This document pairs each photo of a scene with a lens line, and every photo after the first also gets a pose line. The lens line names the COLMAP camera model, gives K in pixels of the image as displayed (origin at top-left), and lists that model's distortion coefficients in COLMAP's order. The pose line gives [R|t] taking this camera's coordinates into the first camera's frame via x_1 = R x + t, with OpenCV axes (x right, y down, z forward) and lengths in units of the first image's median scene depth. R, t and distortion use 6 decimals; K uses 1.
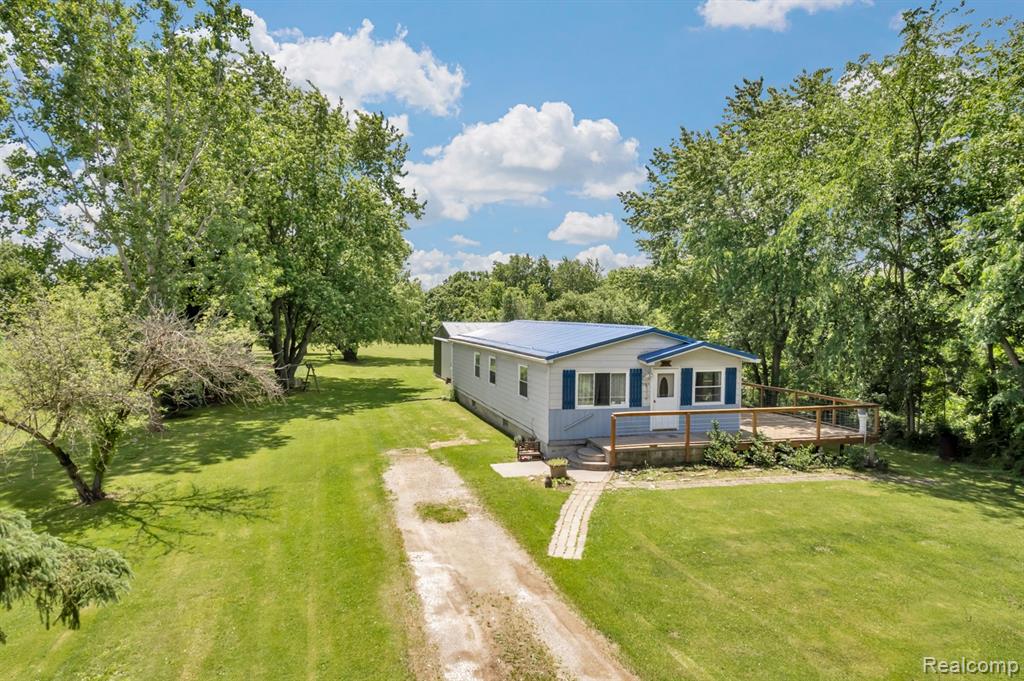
lens RADIAL K [[692.9, 0, 504.0], [0, 692.9, 336.8], [0, 0, 1]] dist [-0.053308, 0.003072]
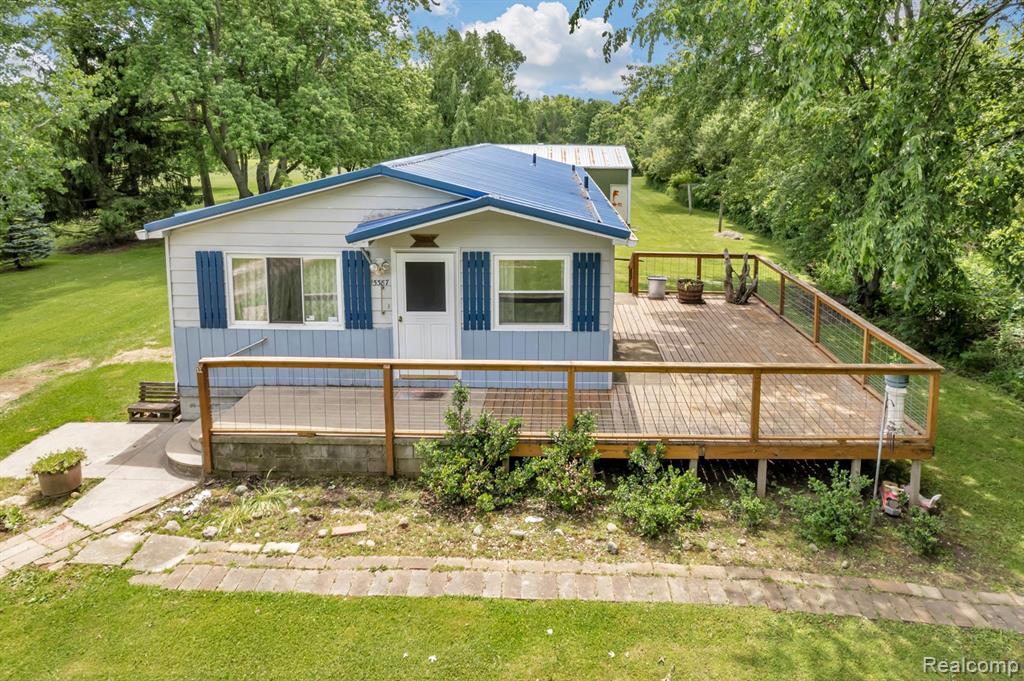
lens RADIAL K [[684.5, 0, 551.0], [0, 684.5, 224.7], [0, 0, 1]] dist [-0.035537, 0.001177]
pose [[0.960771, 0.029596, -0.275758, 0.452305], [-0.001980, 0.994996, 0.099890, -0.019459], [0.277334, -0.095426, 0.956023, 0.592342]]
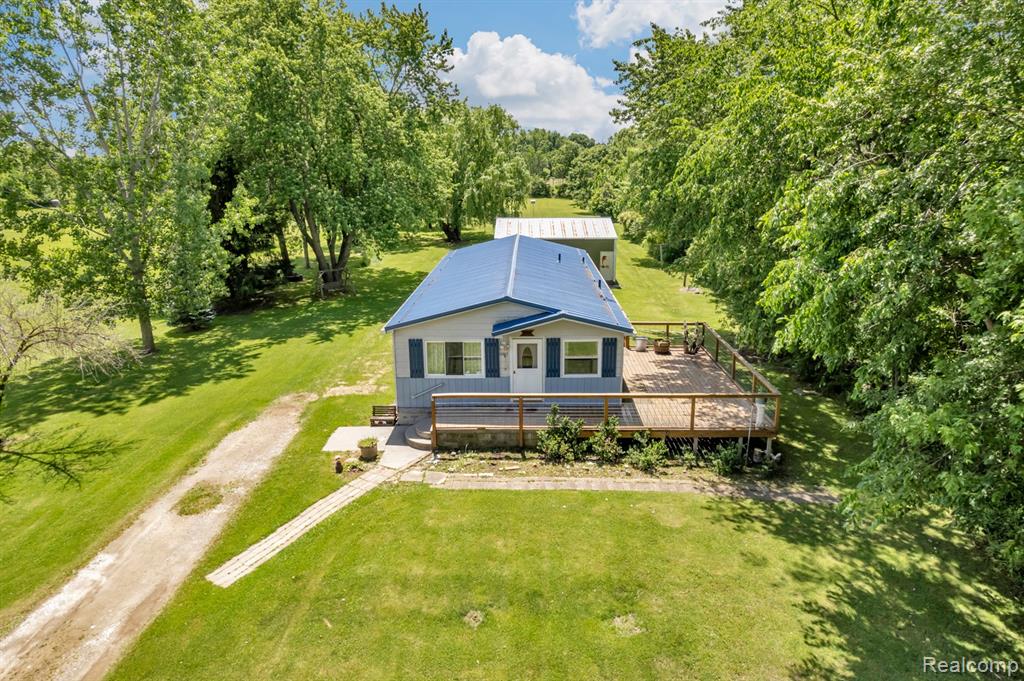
lens RADIAL K [[668.9, 0, 512.6], [0, 668.9, 321.2], [0, 0, 1]] dist [-0.069447, 0.065991]
pose [[0.956189, 0.047386, -0.288888, 0.480607], [0.013818, 0.978407, 0.206223, -0.163369], [0.292422, -0.201180, 0.934888, 0.169834]]
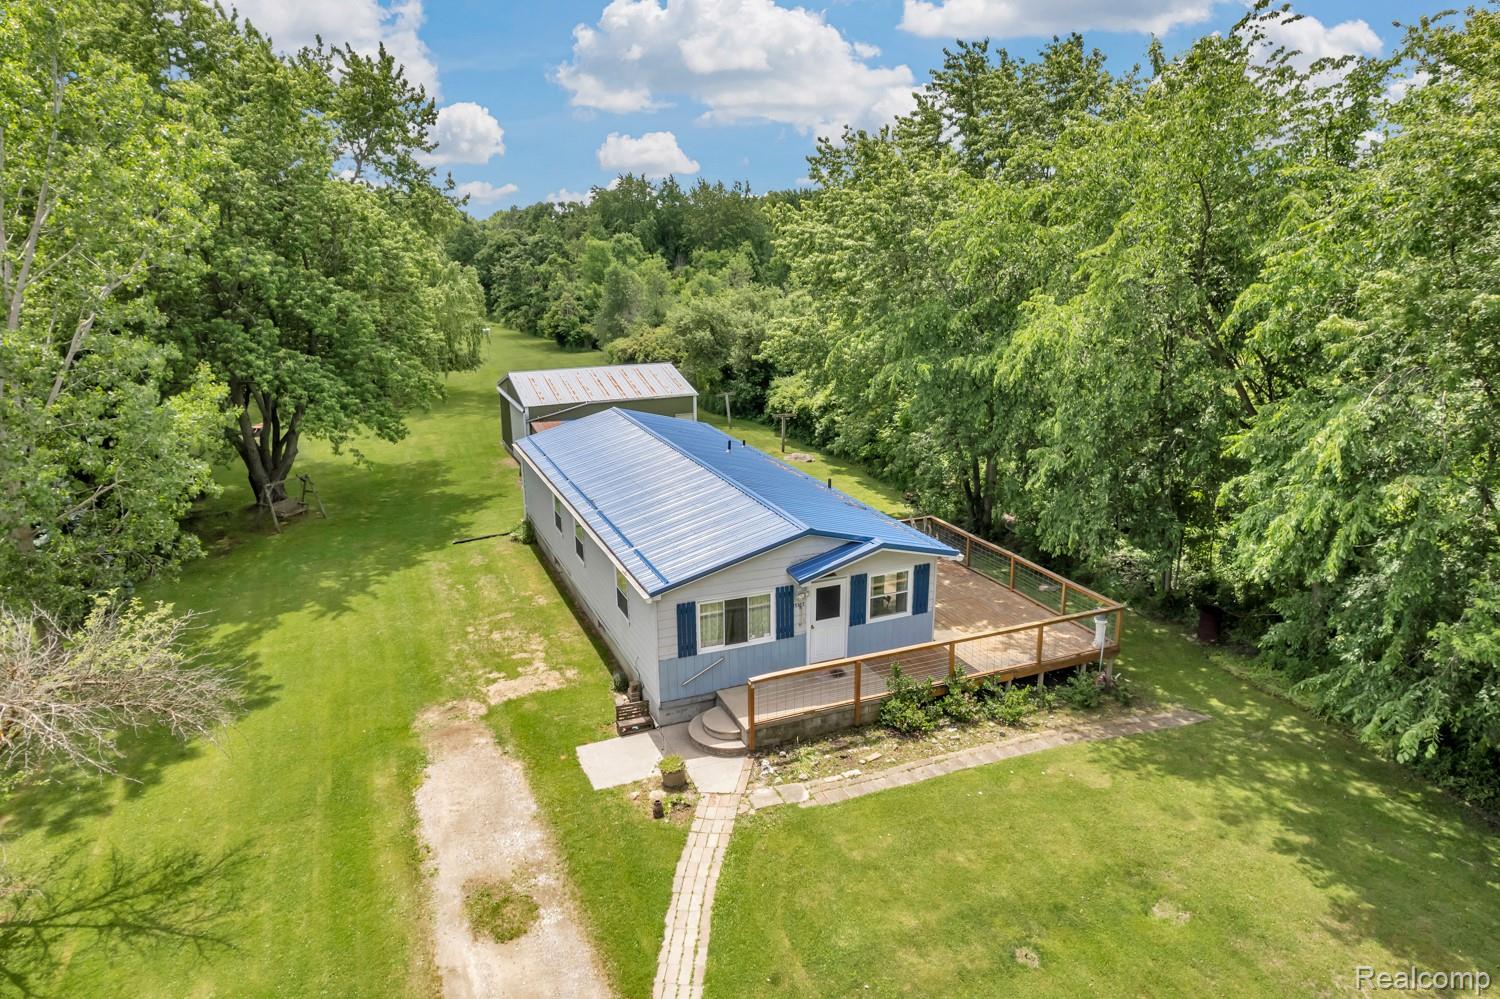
lens RADIAL K [[986.7, 0, 750.0], [0, 986.7, 499.5], [0, 0, 1]] dist [-0.054351, 0.000766]
pose [[0.991373, -0.052463, 0.120112, 0.044640], [0.022280, 0.970515, 0.240009, -0.272992], [-0.129162, -0.235262, 0.963311, 0.087949]]
